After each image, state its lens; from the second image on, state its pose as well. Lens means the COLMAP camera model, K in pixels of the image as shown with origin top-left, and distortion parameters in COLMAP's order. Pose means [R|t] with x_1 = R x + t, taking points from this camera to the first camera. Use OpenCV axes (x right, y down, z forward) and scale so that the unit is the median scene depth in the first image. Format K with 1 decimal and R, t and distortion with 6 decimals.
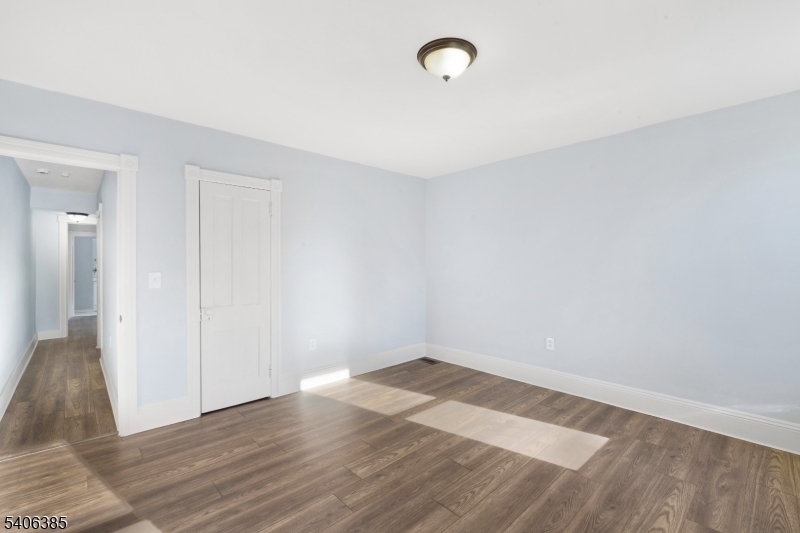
lens RADIAL K [[354.9, 0, 399.9], [0, 354.9, 265.9], [0, 0, 1]] dist [-0.004435, -0.000305]
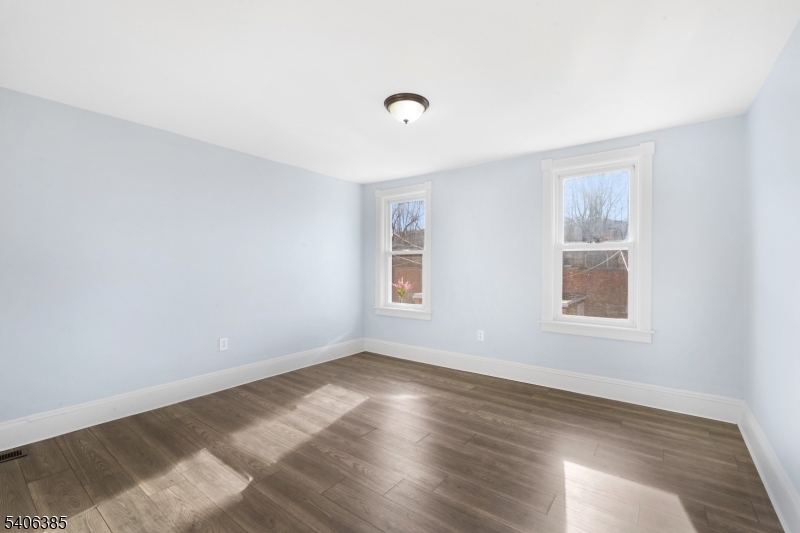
lens RADIAL K [[354.9, 0, 402.4], [0, 354.9, 265.6], [0, 0, 1]] dist [-0.004435, -0.000305]
pose [[-0.181894, -0.002798, 0.983314, -0.732249], [0.002424, 0.999992, 0.003294, 0.000710], [-0.983315, 0.002982, -0.181886, 0.799534]]
